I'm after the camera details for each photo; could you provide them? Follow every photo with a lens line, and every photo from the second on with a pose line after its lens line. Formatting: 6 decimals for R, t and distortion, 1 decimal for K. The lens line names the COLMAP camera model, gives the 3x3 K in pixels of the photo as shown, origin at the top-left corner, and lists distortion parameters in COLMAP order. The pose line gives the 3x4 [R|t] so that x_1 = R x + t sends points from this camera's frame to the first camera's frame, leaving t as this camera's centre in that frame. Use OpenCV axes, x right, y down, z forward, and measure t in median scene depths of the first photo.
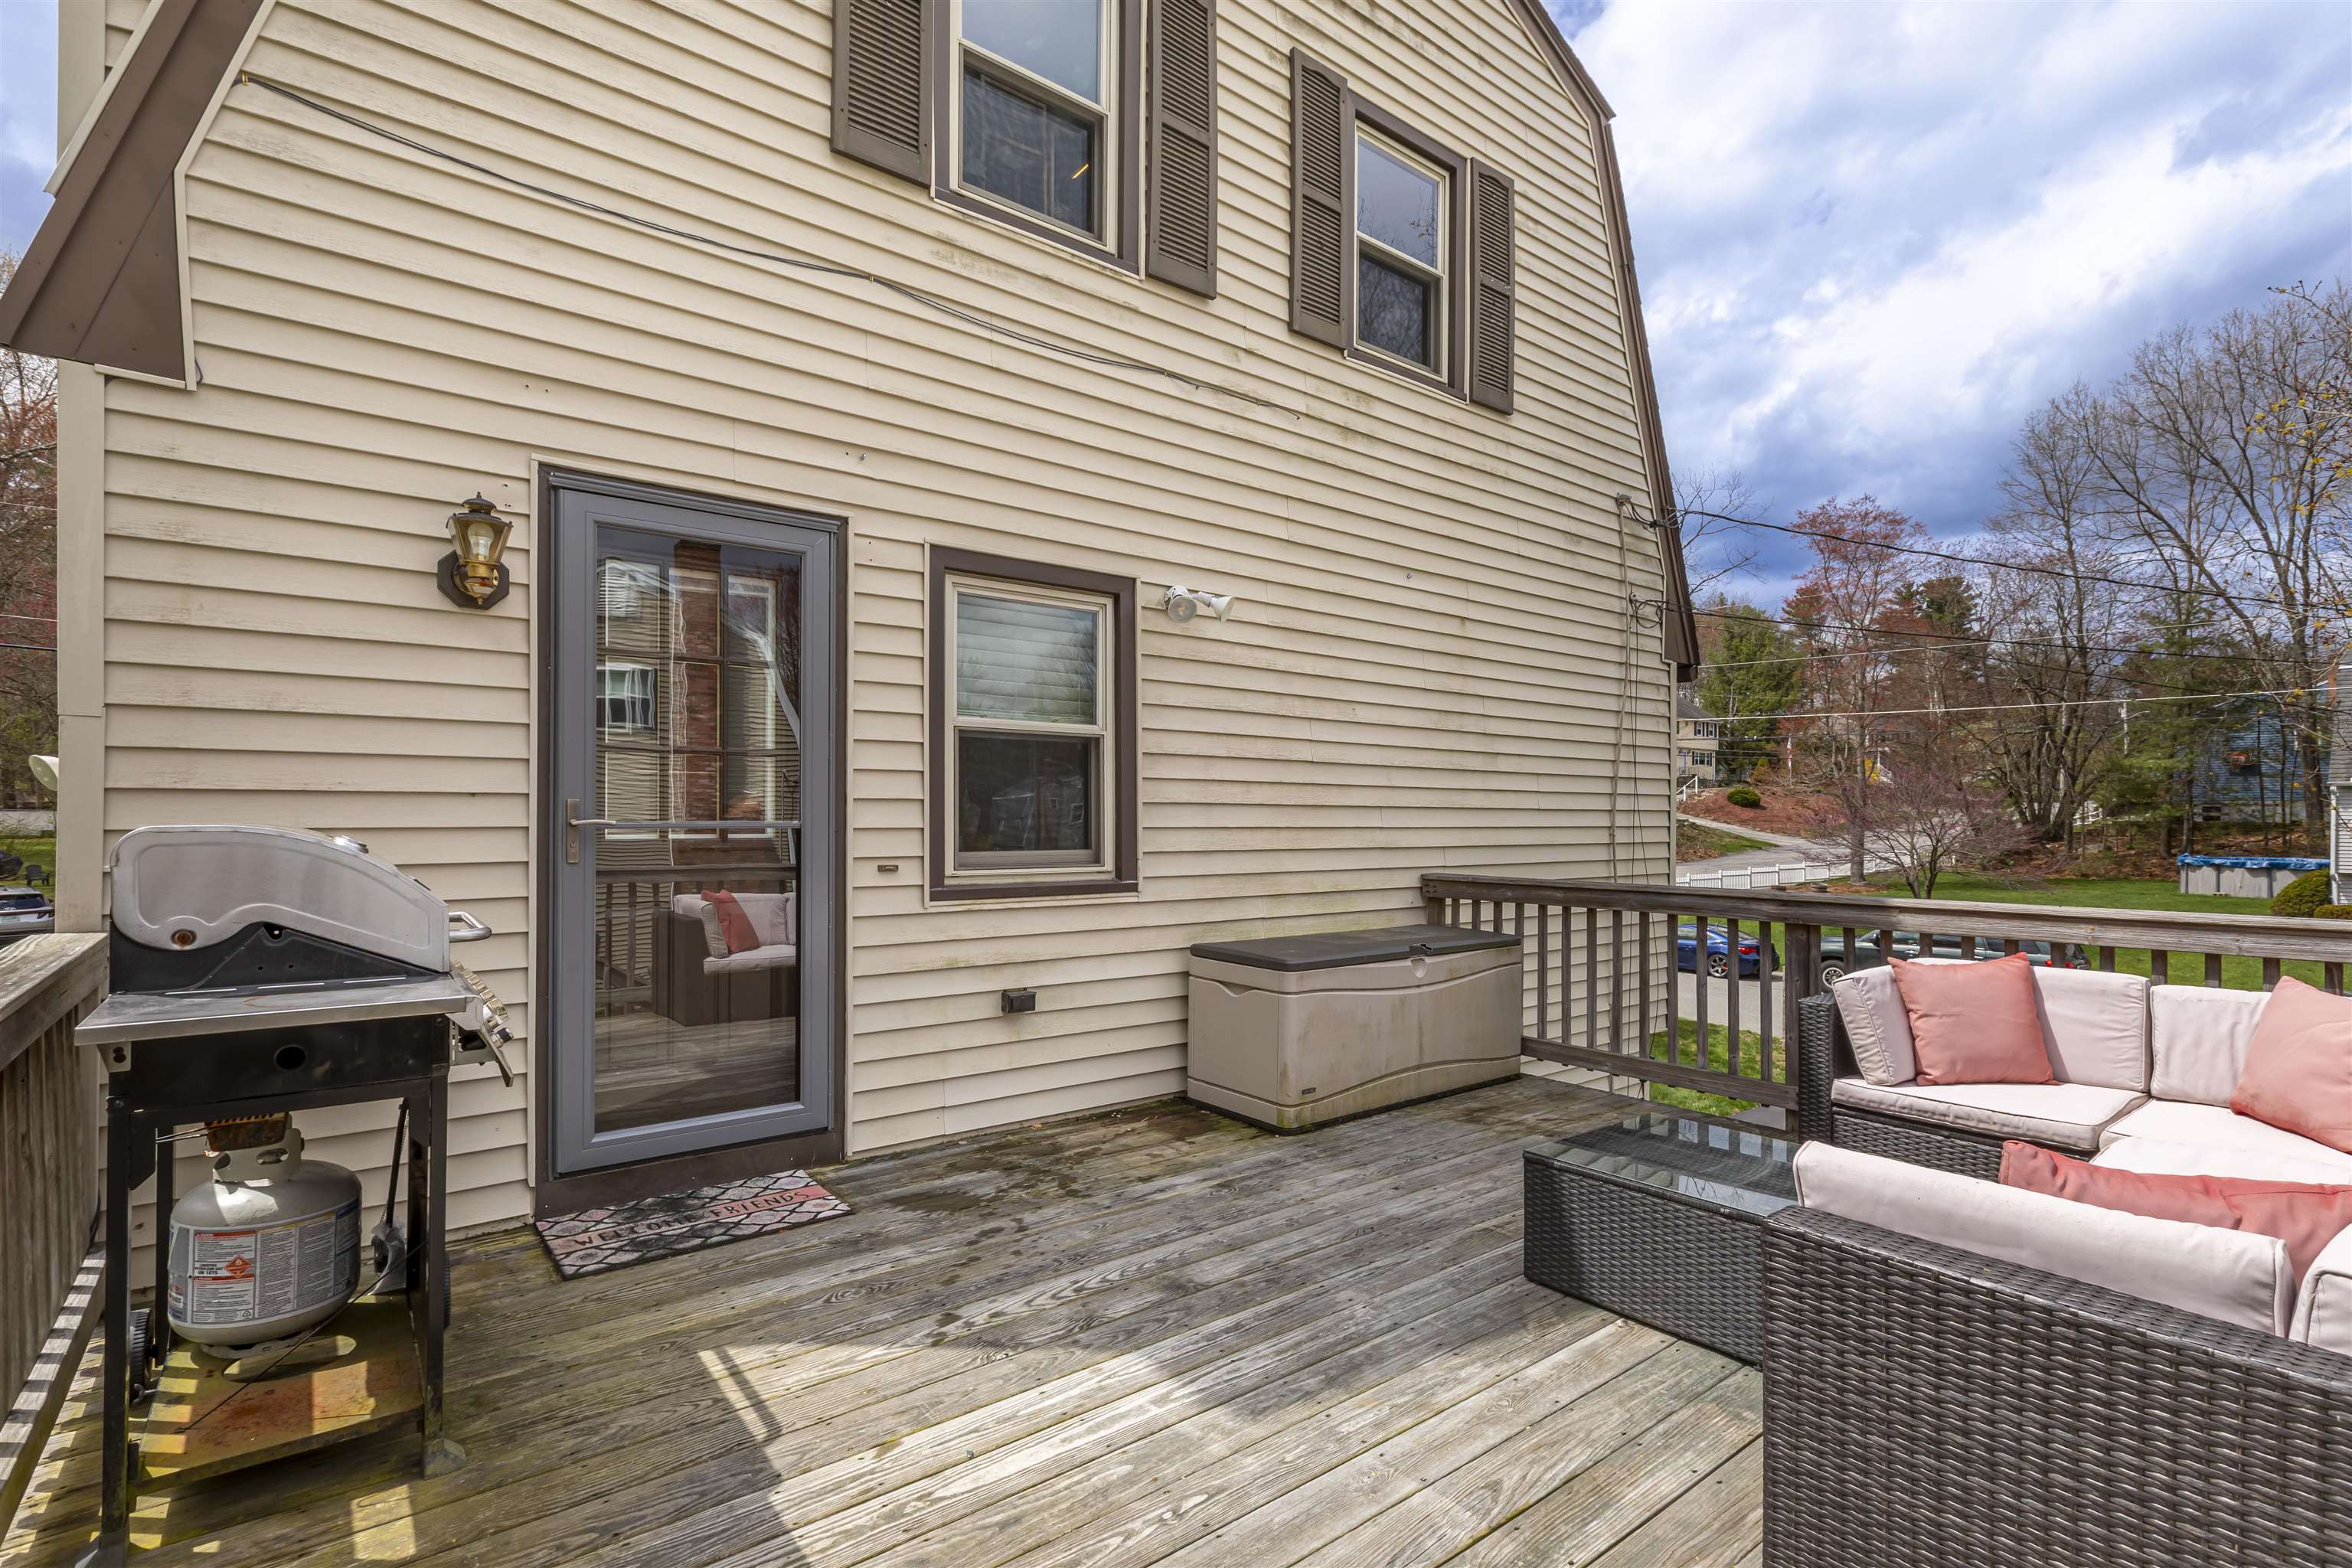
lens RADIAL K [[1107.6, 0, 1173.2], [0, 1107.6, 812.0], [0, 0, 1]] dist [0.000714, 0.000330]
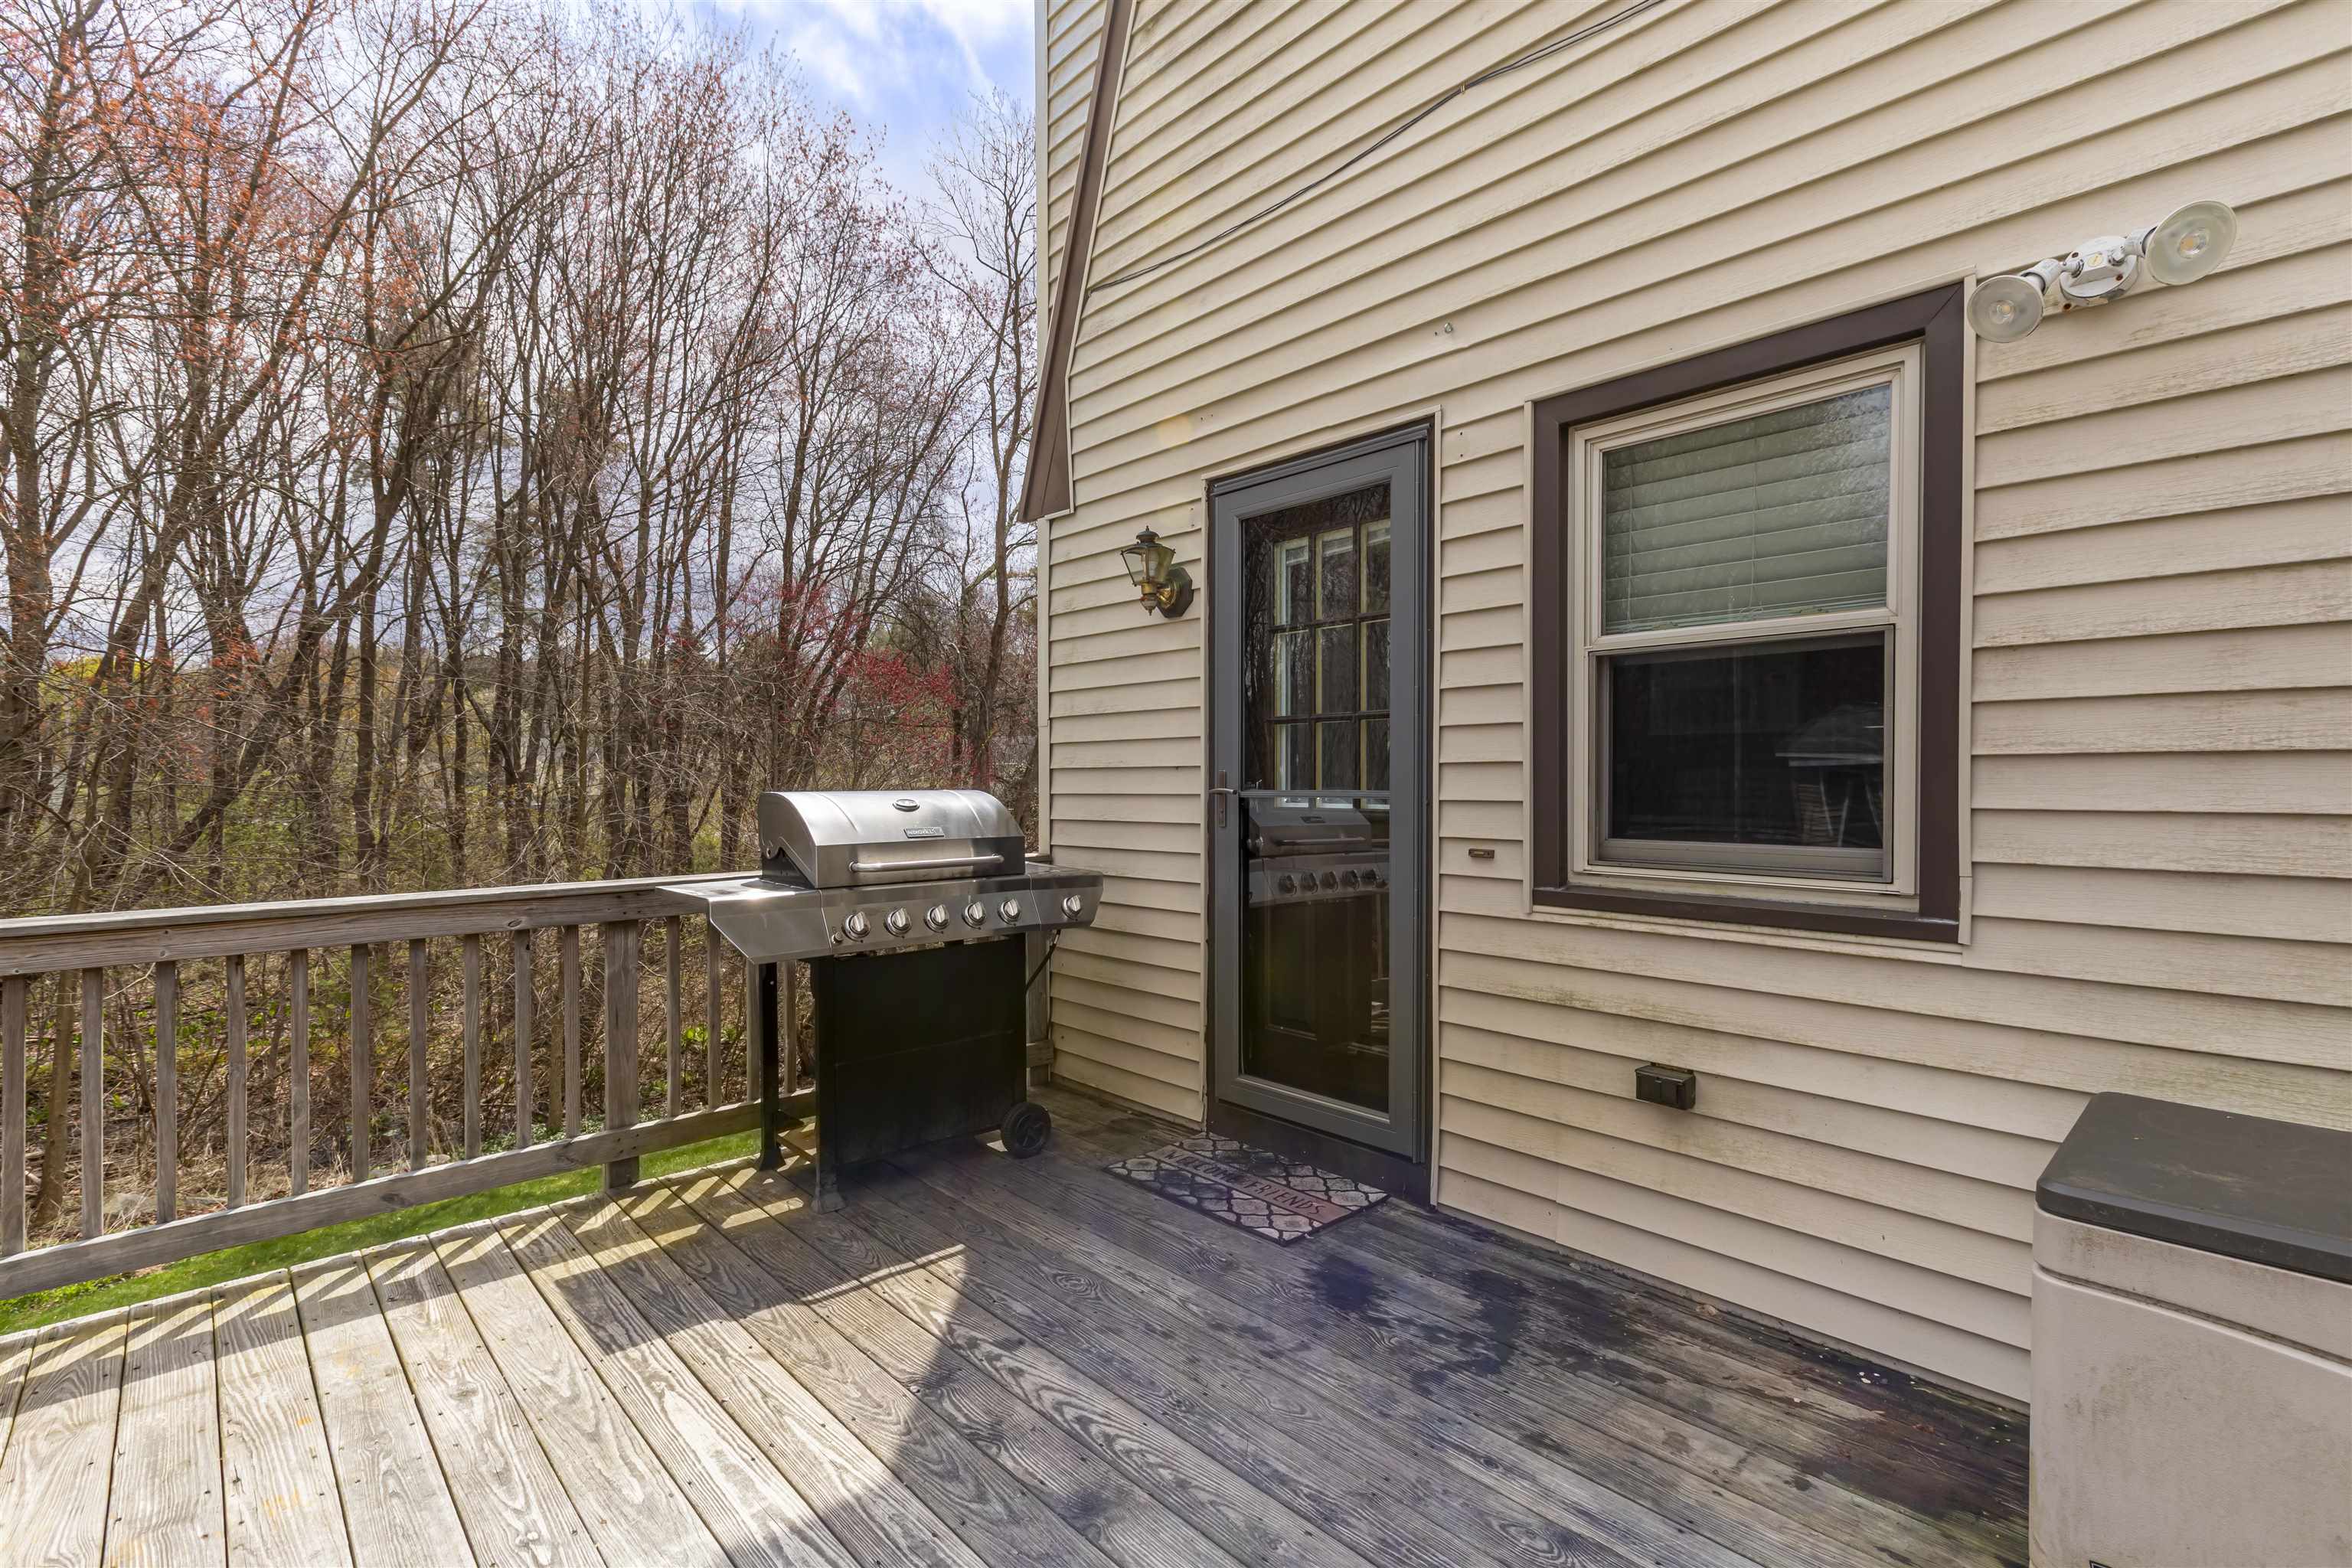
lens RADIAL K [[1100.1, 0, 1191.1], [0, 1100.1, 793.9], [0, 0, 1]] dist [0.002141, 0.000053]
pose [[0.074415, 0.010684, -0.997170, 0.512709], [0.008076, 0.999903, 0.011316, -0.000705], [0.997195, -0.008895, 0.074321, 0.794498]]
